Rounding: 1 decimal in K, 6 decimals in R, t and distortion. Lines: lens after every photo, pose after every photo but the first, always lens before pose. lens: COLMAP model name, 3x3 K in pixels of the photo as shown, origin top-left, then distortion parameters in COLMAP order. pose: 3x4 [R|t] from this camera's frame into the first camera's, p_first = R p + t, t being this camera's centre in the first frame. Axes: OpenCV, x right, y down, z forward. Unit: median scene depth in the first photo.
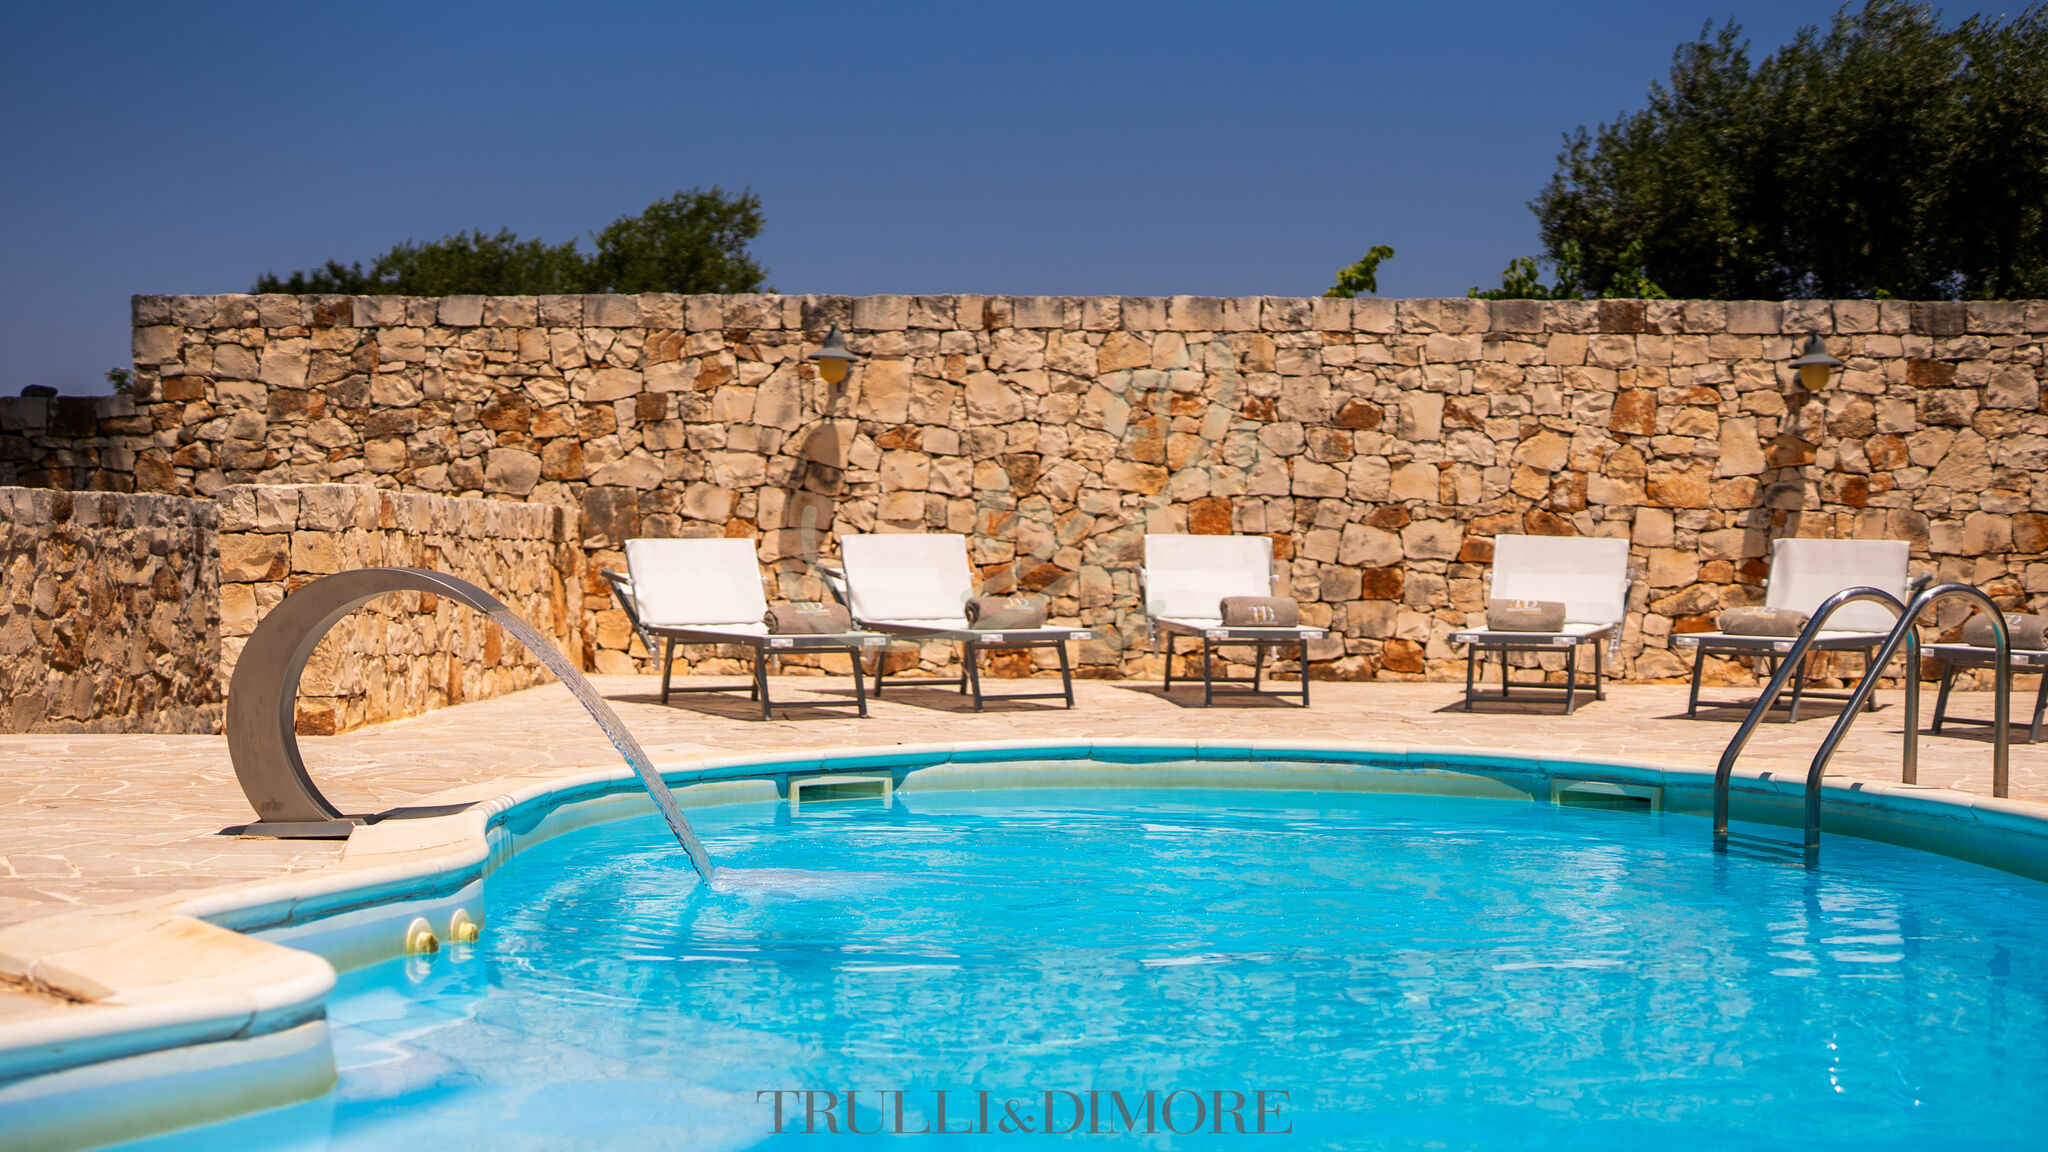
lens RADIAL K [[4208.7, 0, 1024.0], [0, 4208.7, 576.0], [0, 0, 1]] dist [-0.017885, 0.356755]
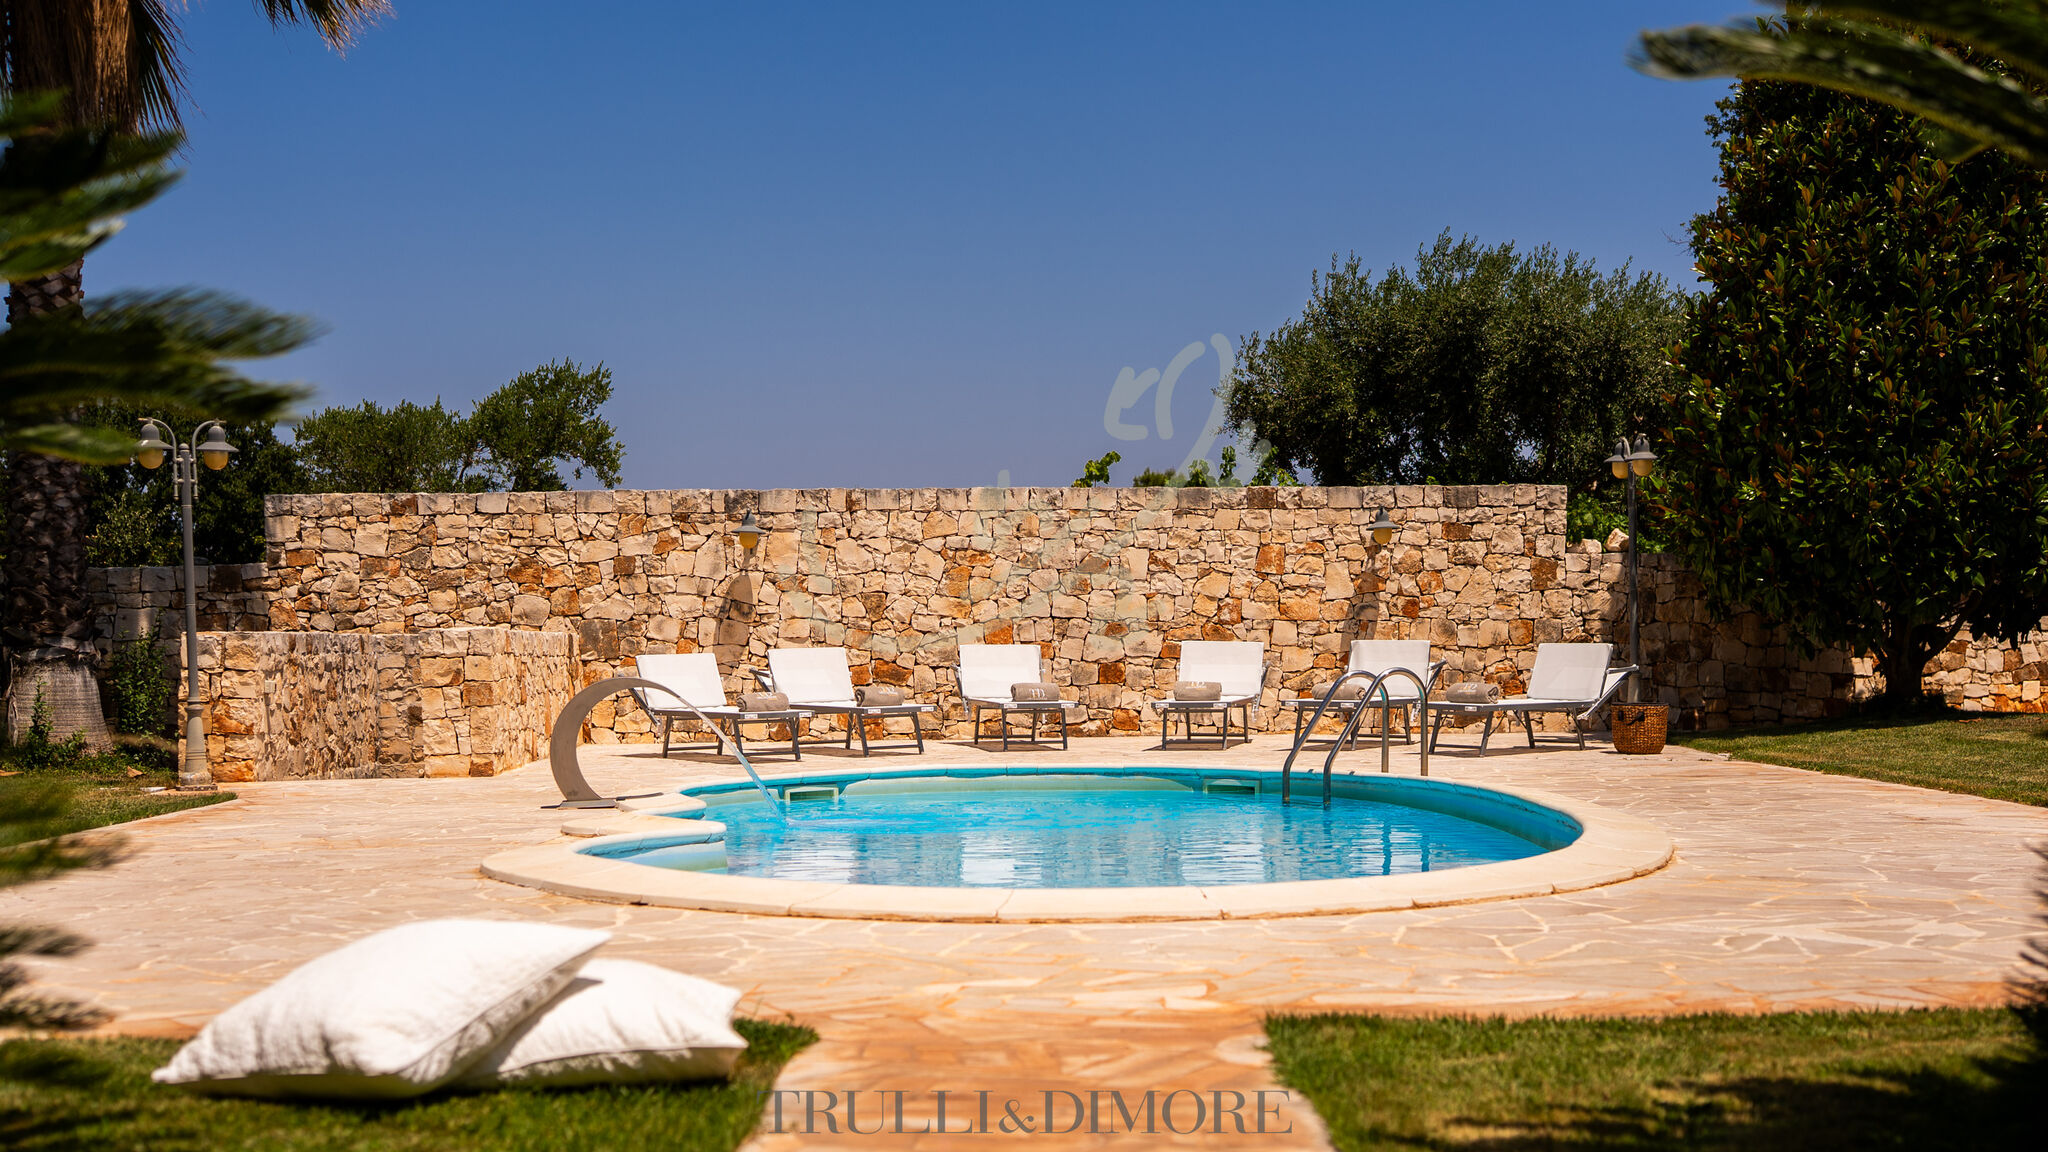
lens RADIAL K [[4208.7, 0, 1024.0], [0, 4208.7, 576.0], [0, 0, 1]] dist [-0.017885, 0.356755]
pose [[0.997896, -0.019817, 0.061727, -0.040653], [0.021153, 0.999554, -0.021069, -0.001842], [-0.061282, 0.022330, 0.997871, -0.527844]]
